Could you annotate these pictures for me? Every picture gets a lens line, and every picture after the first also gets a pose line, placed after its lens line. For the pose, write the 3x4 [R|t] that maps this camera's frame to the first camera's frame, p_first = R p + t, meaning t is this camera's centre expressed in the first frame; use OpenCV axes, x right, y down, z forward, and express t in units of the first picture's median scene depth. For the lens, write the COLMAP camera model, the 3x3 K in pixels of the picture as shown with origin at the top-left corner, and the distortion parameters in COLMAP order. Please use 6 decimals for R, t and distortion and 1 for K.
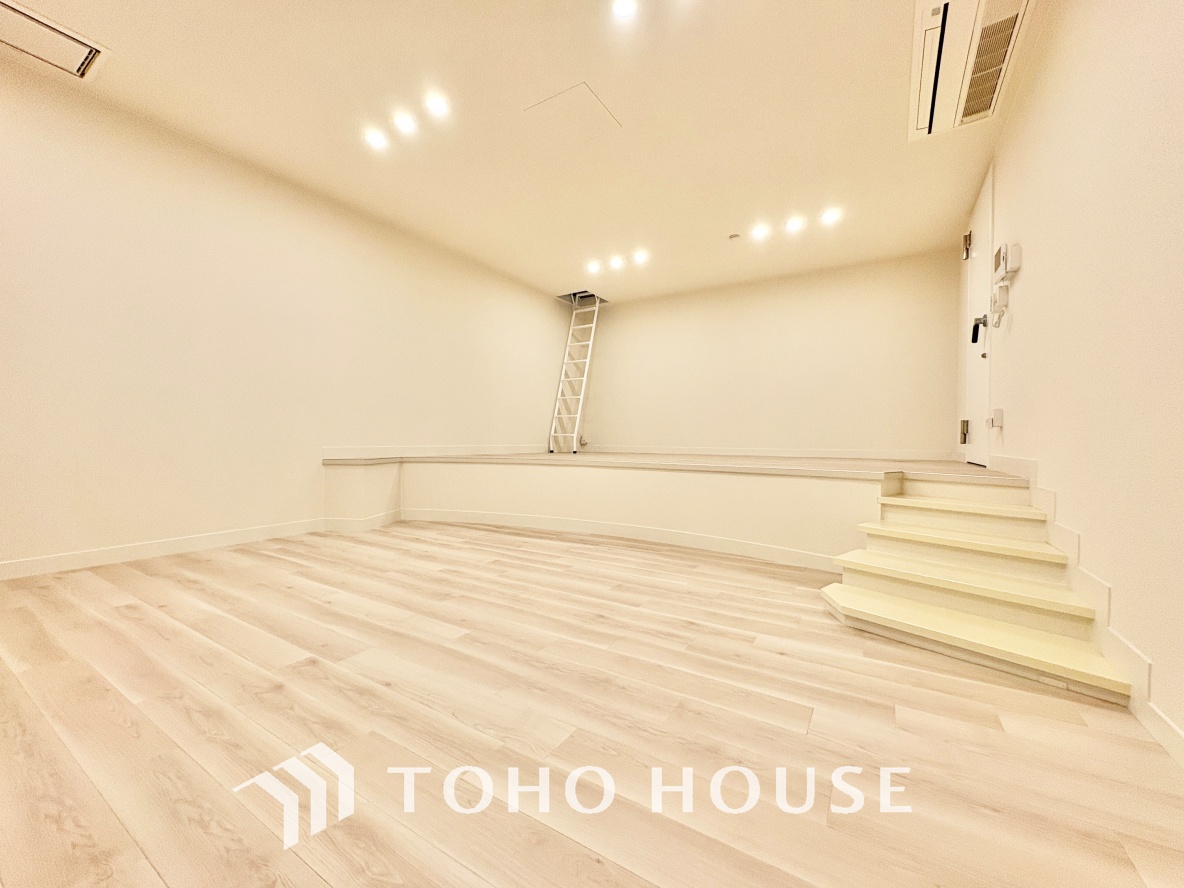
lens RADIAL K [[469.9, 0, 592.0], [0, 469.9, 444.0], [0, 0, 1]] dist [0.001043, -0.000099]
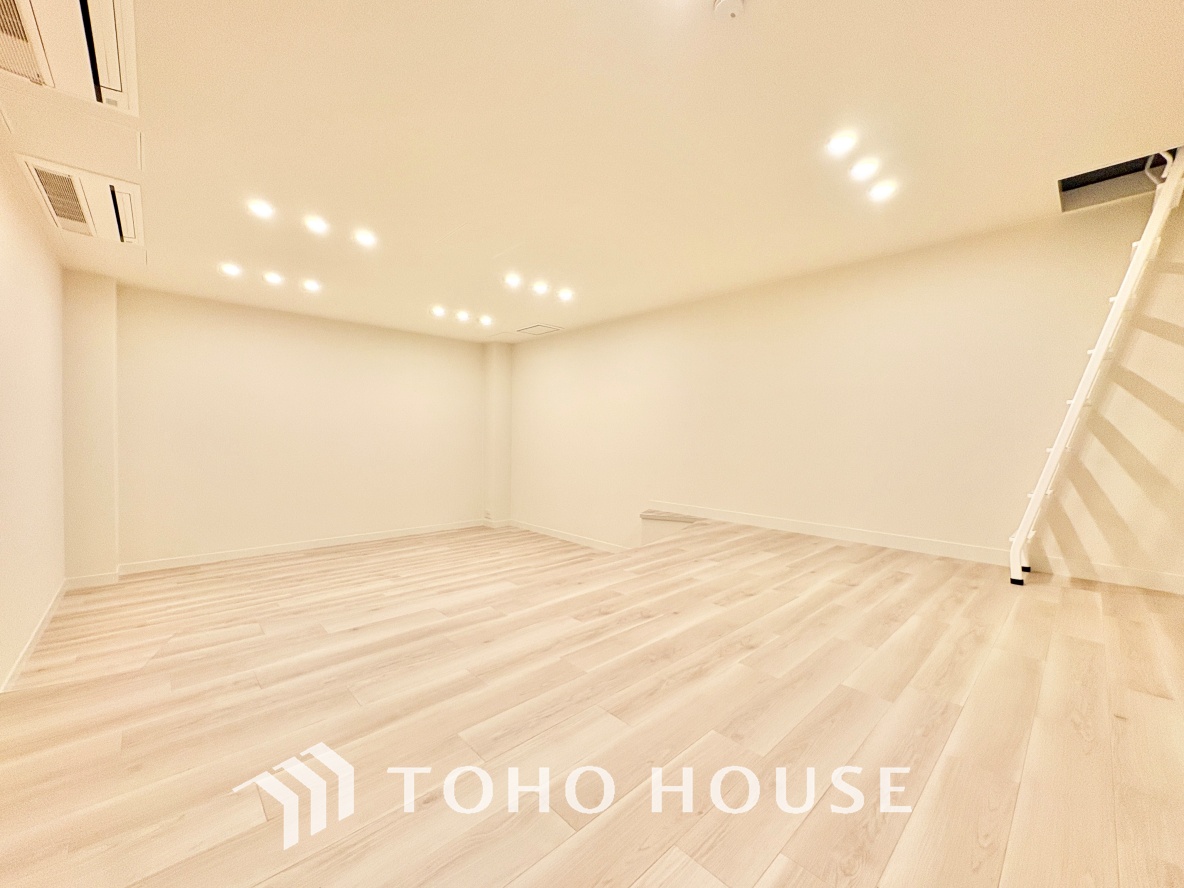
lens RADIAL K [[469.9, 0, 592.0], [0, 469.9, 444.0], [0, 0, 1]] dist [0.001043, -0.000099]
pose [[-0.256528, 0.015002, -0.966420, 1.441245], [-0.017381, 0.999646, 0.020132, -0.331177], [0.966380, 0.021962, -0.256177, 2.239455]]
